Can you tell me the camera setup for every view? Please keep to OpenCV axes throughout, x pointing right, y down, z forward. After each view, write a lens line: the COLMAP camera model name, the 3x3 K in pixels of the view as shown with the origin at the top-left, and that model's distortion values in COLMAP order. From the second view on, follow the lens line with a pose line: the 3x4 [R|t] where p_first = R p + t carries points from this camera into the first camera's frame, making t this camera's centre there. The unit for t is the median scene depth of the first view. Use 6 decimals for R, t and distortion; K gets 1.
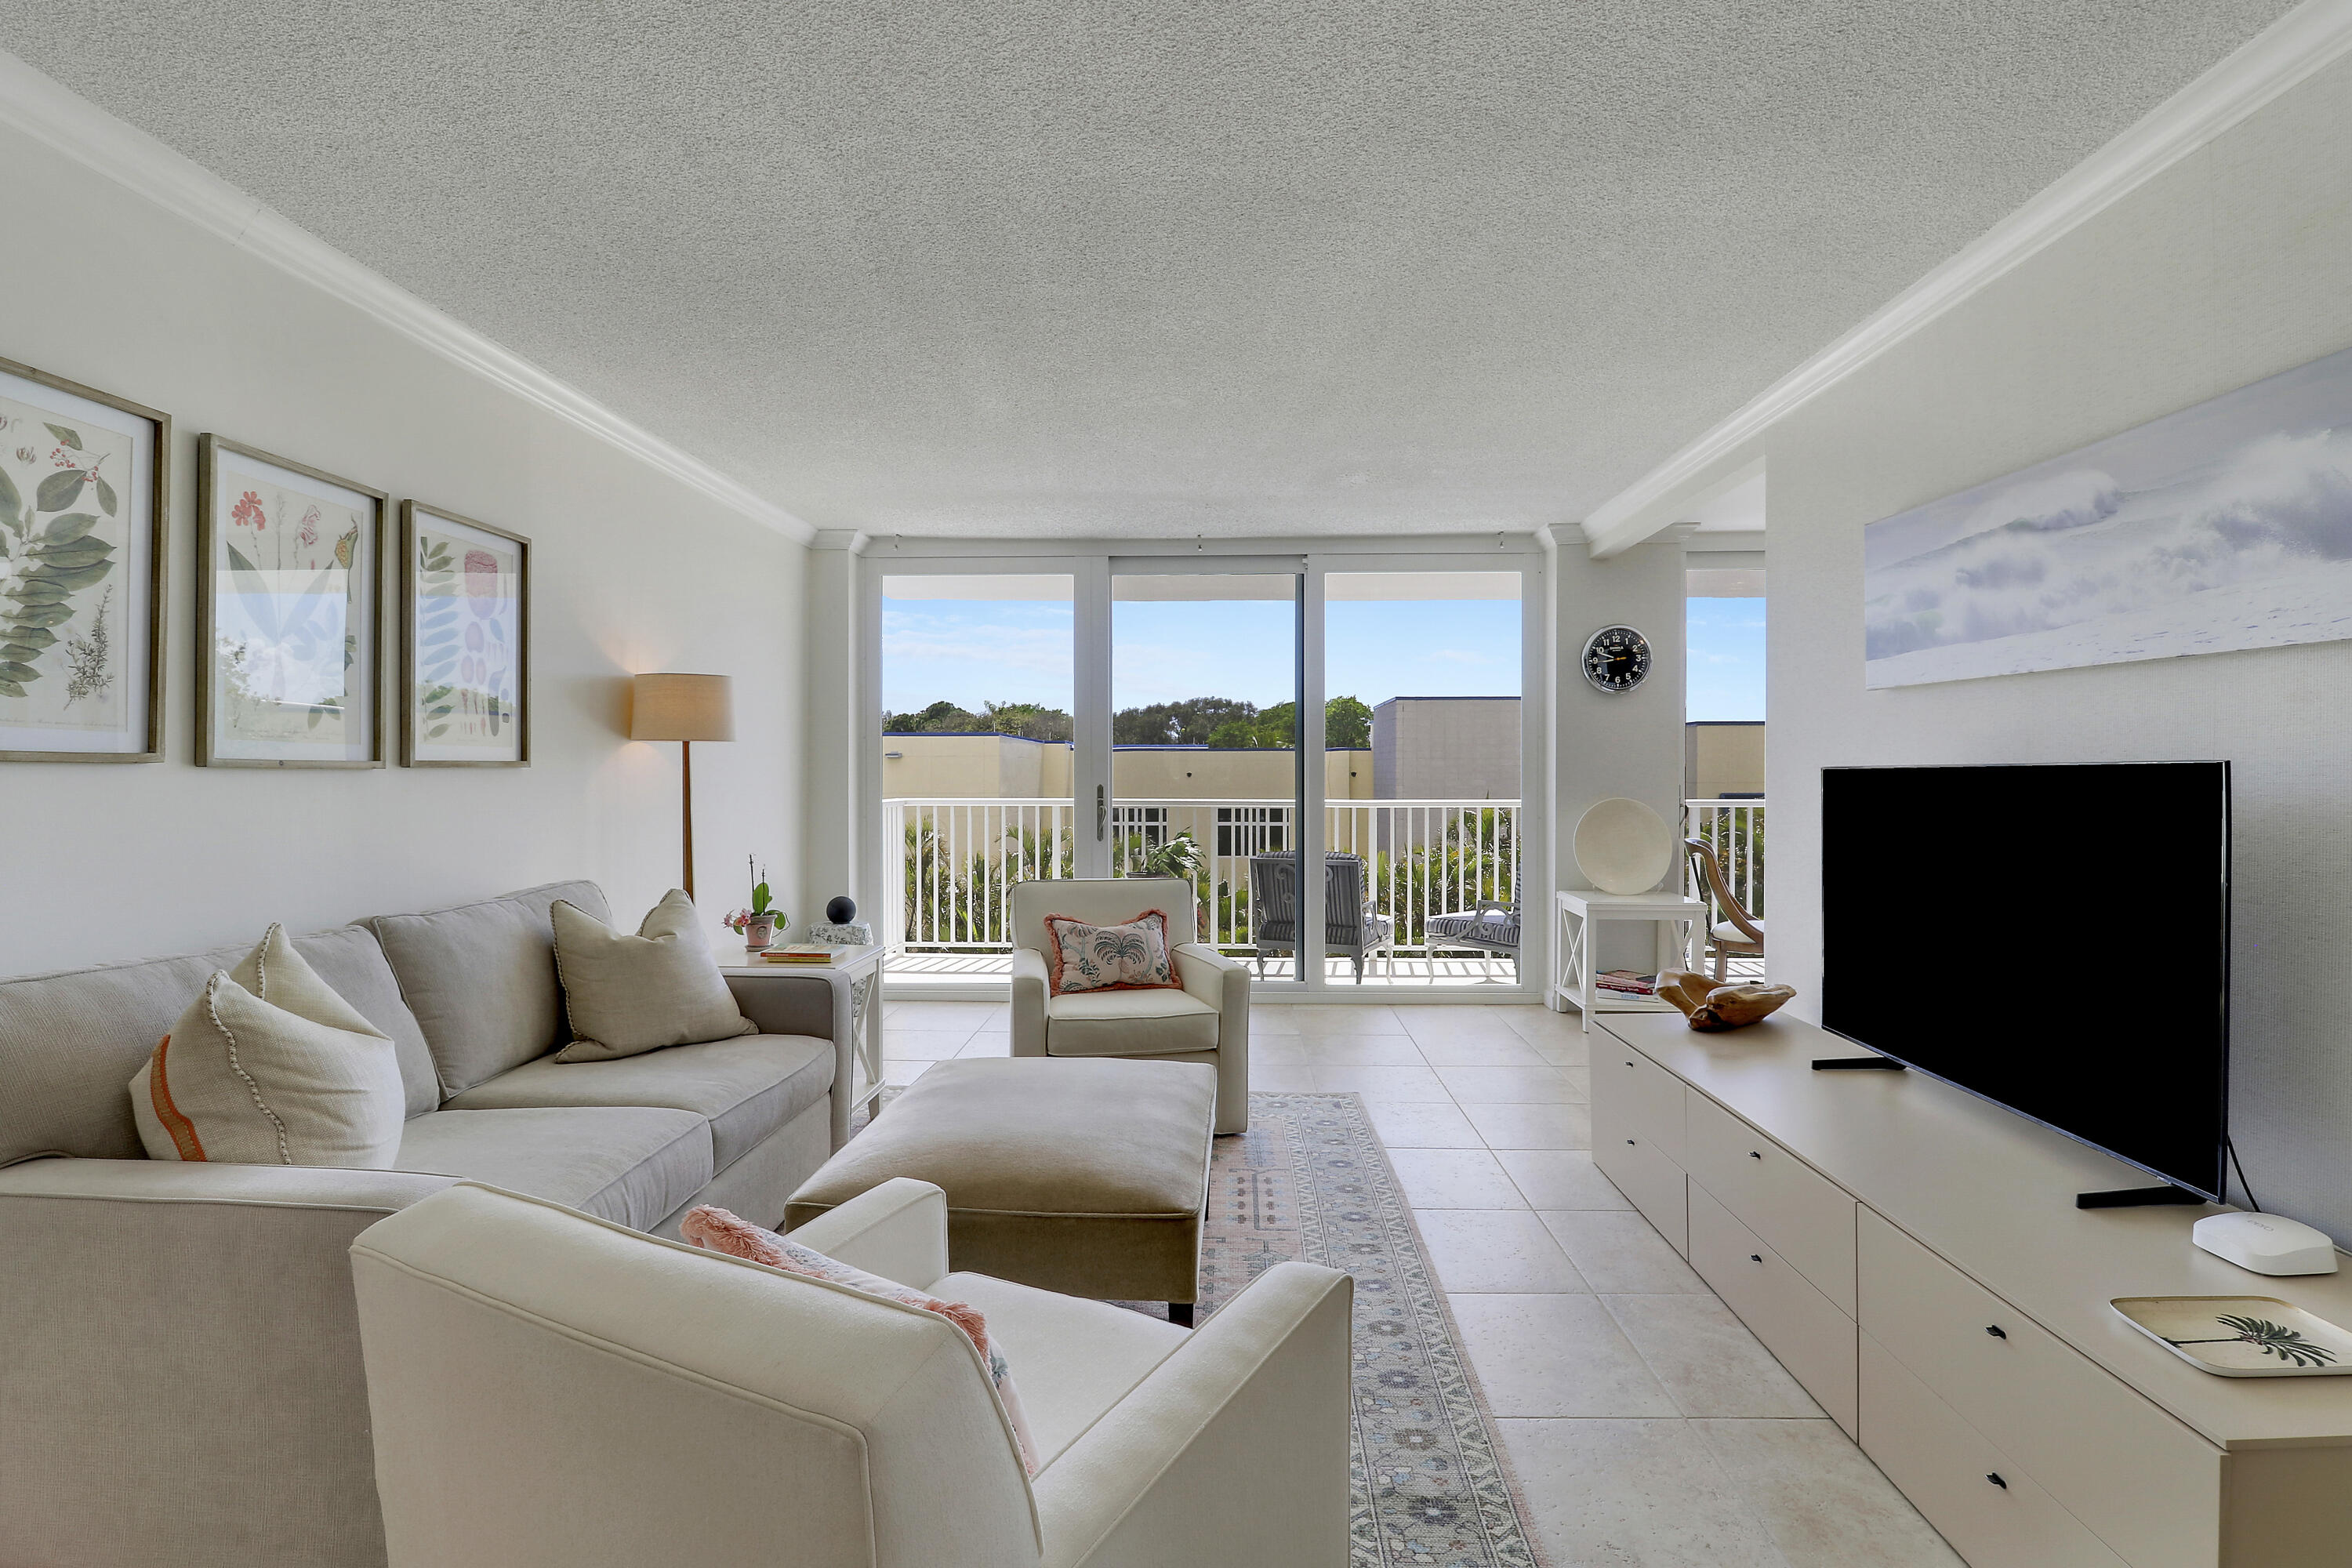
lens RADIAL K [[1099.7, 0, 1165.3], [0, 1099.7, 771.1], [0, 0, 1]] dist [0.004950, -0.015782]
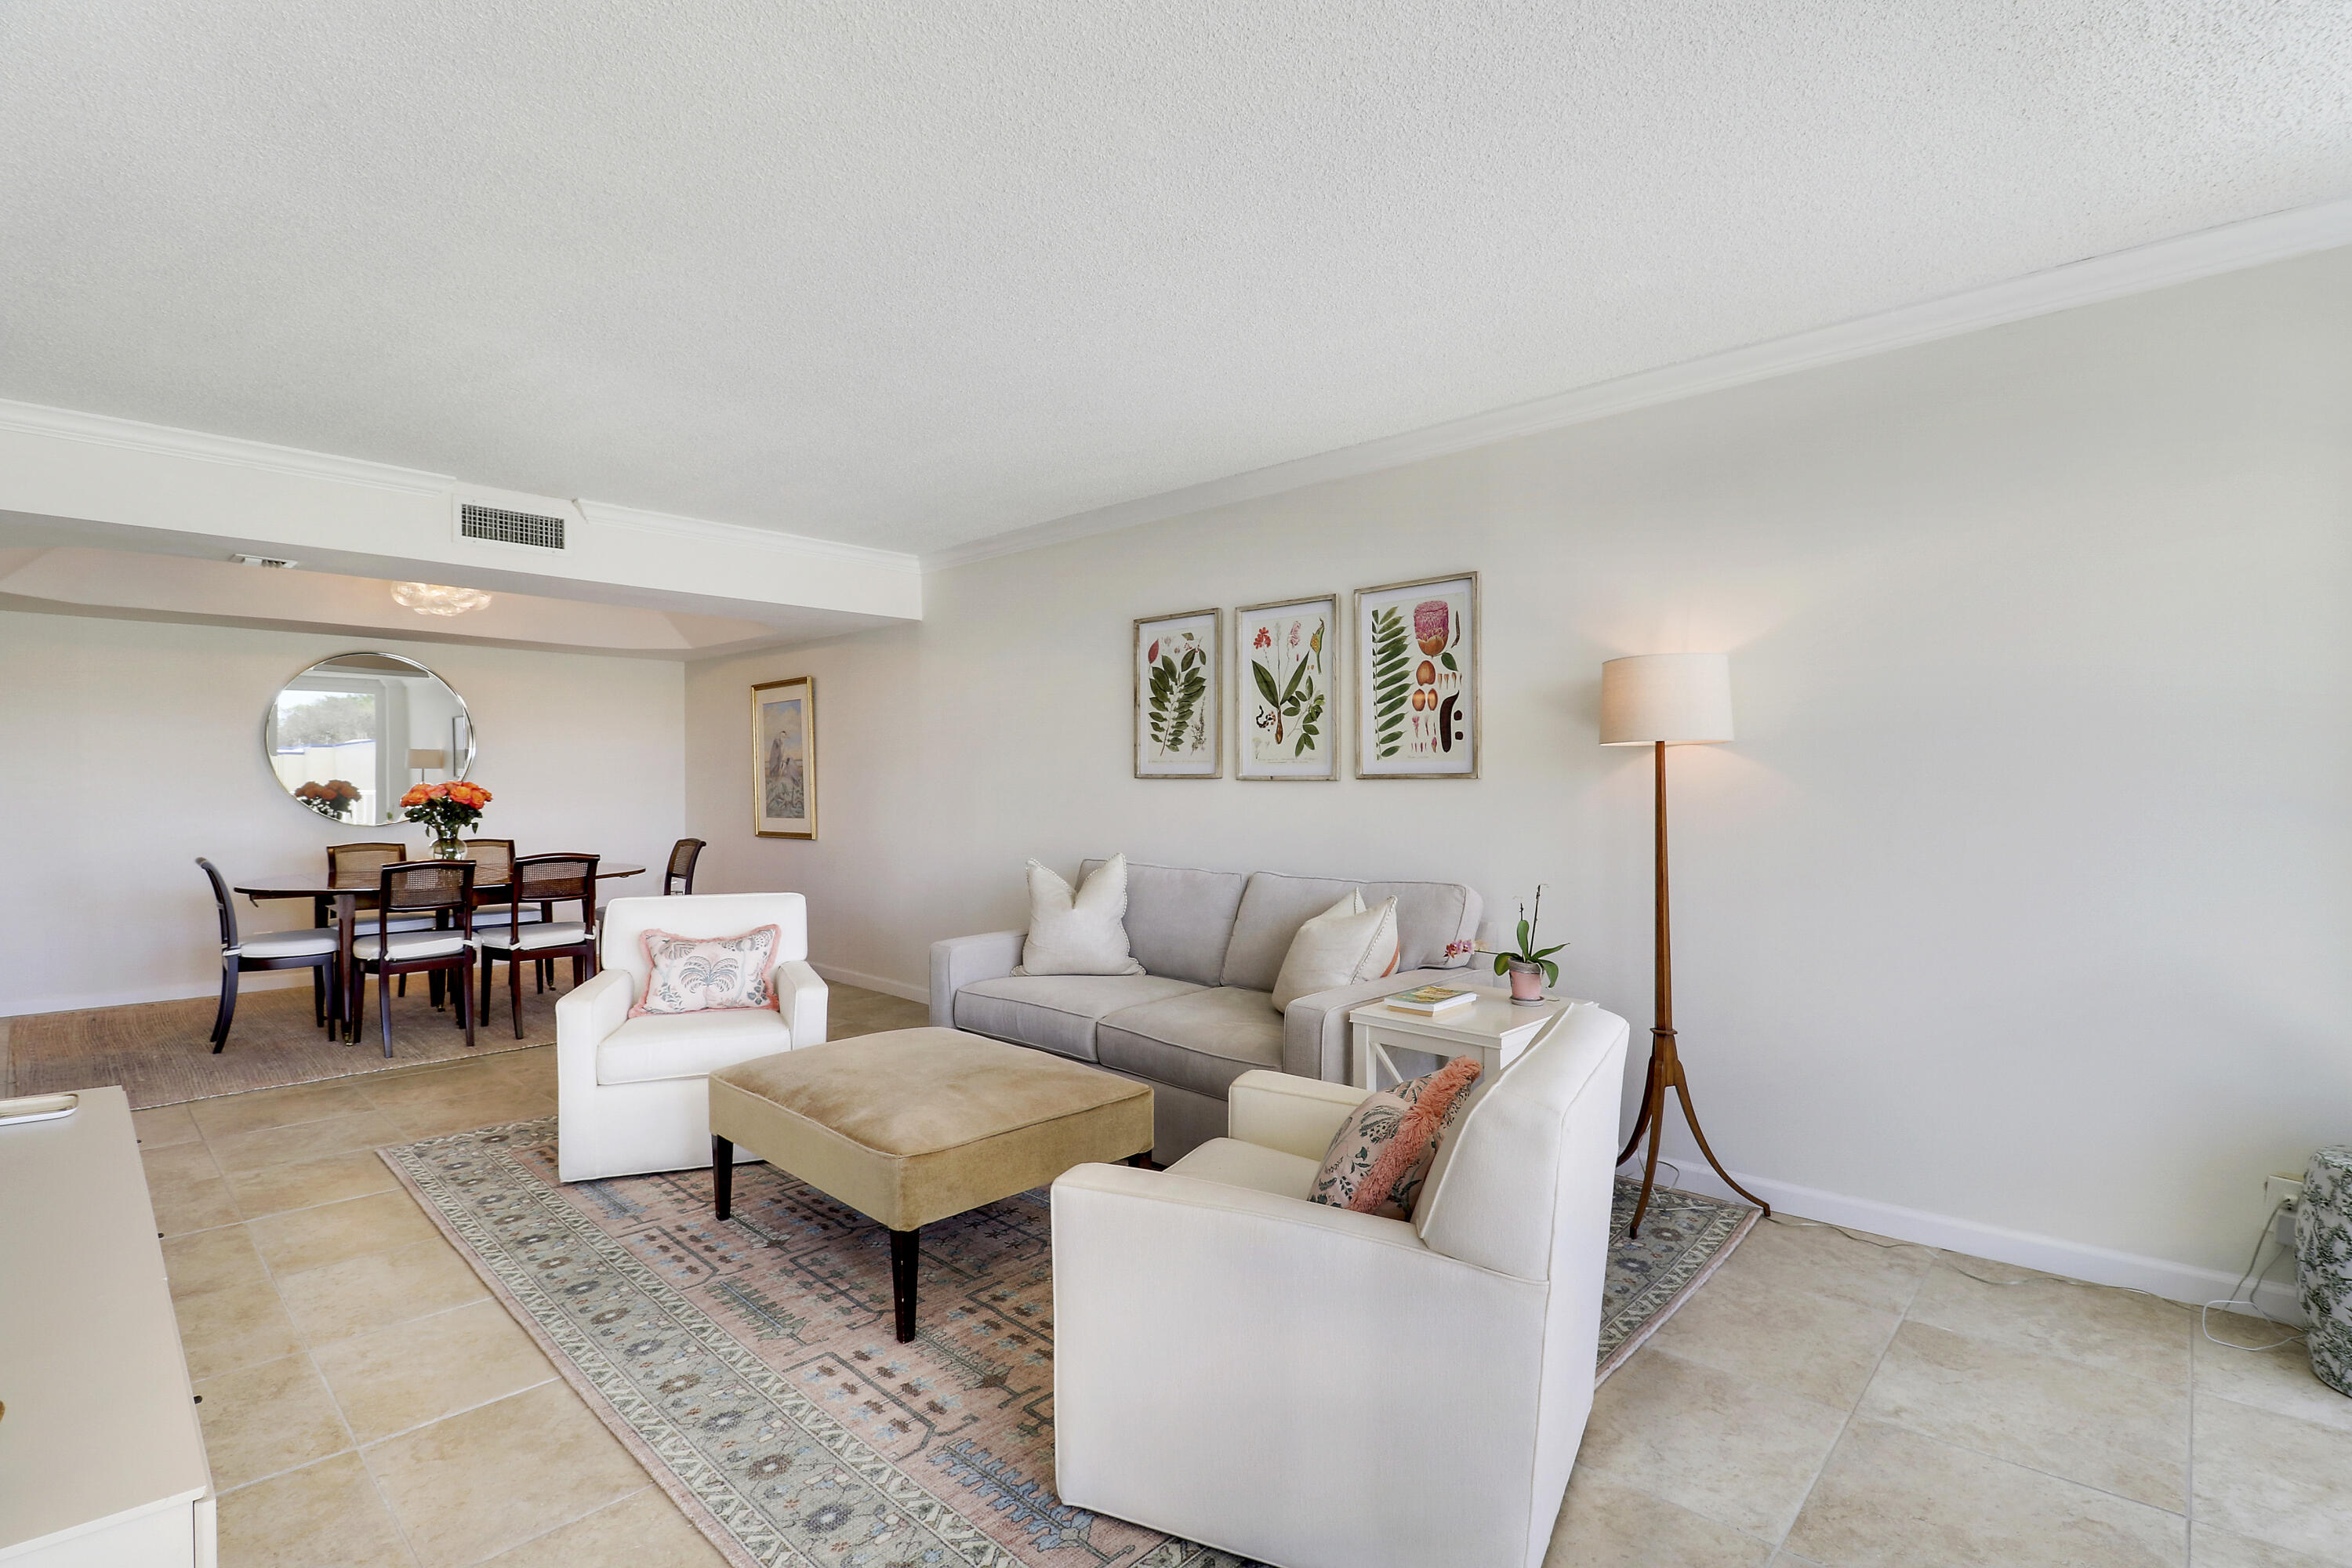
lens RADIAL K [[1097.1, 0, 1194.1], [0, 1097.1, 795.5], [0, 0, 1]] dist [0.002563, -0.013755]
pose [[-0.642890, 0.010645, -0.765884, 0.512916], [0.003265, 0.999932, 0.011157, 0.001248], [0.765951, 0.004672, -0.642882, 1.688885]]
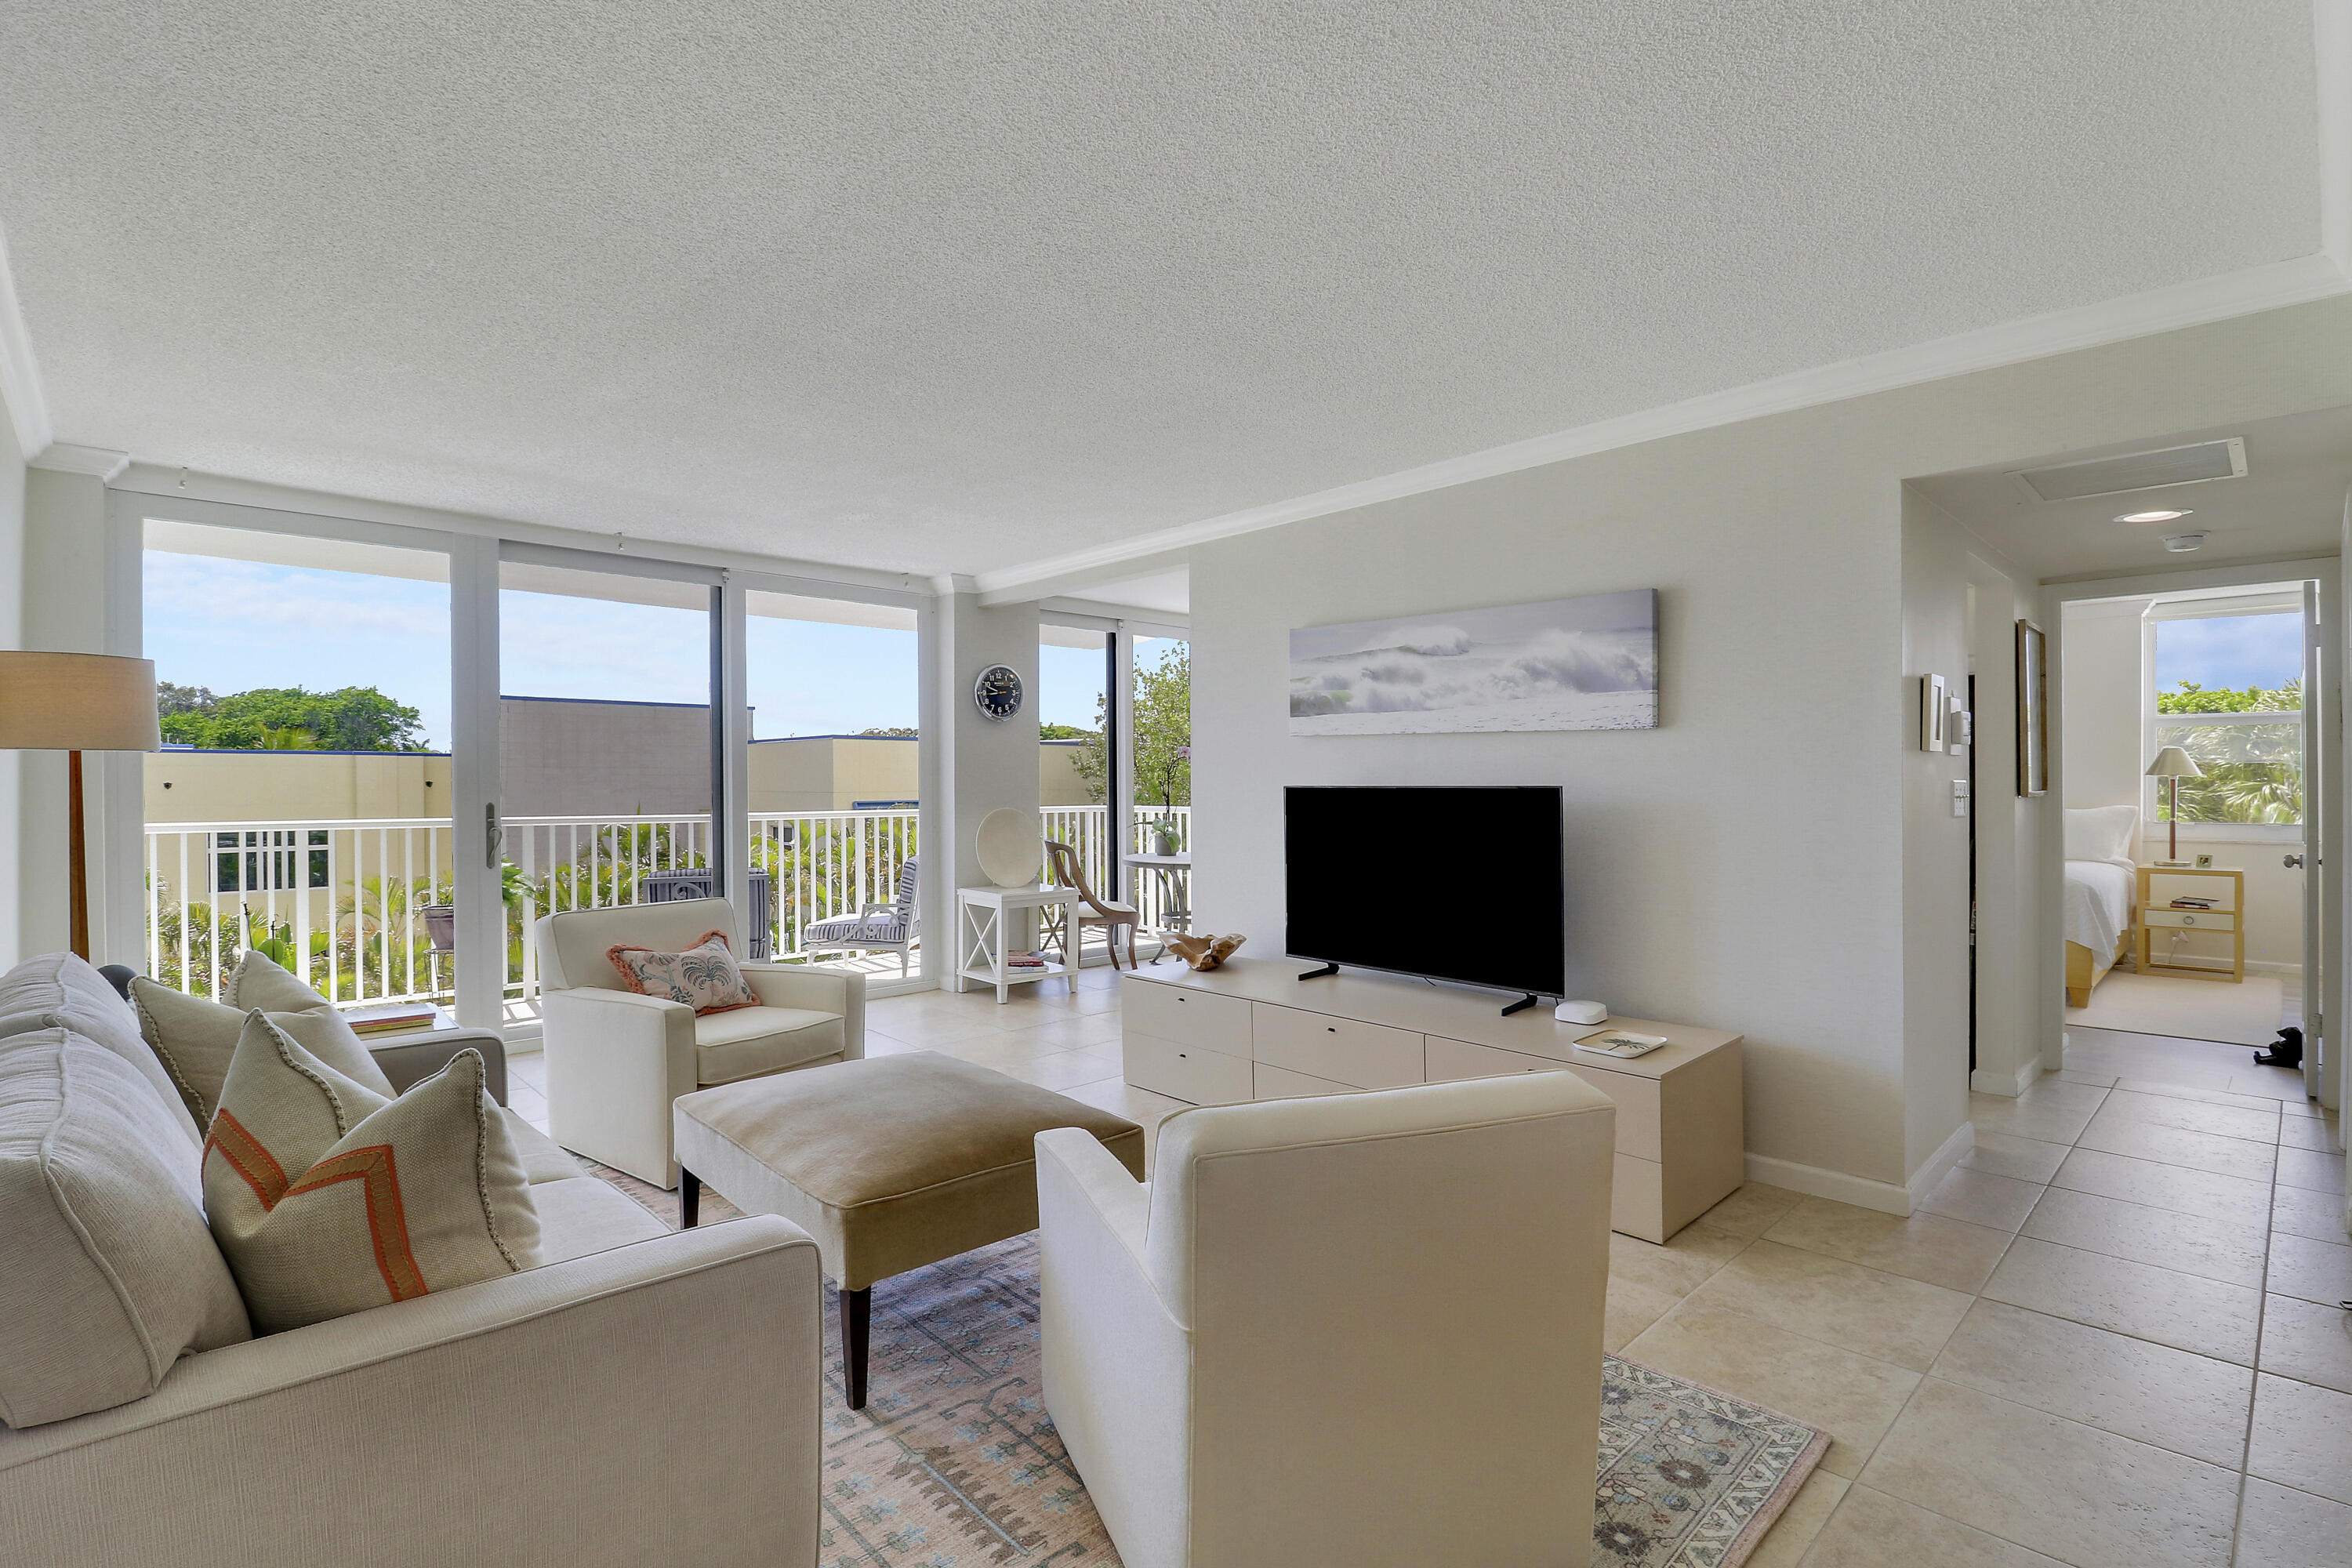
lens RADIAL K [[1134.2, 0, 1154.1], [0, 1134.2, 753.9], [0, 0, 1]] dist [0.003676, -0.011086]
pose [[0.700095, 0.016423, 0.713861, -0.647627], [-0.000451, 0.999745, -0.022557, -0.012376], [-0.714050, 0.015470, 0.699924, 0.016182]]
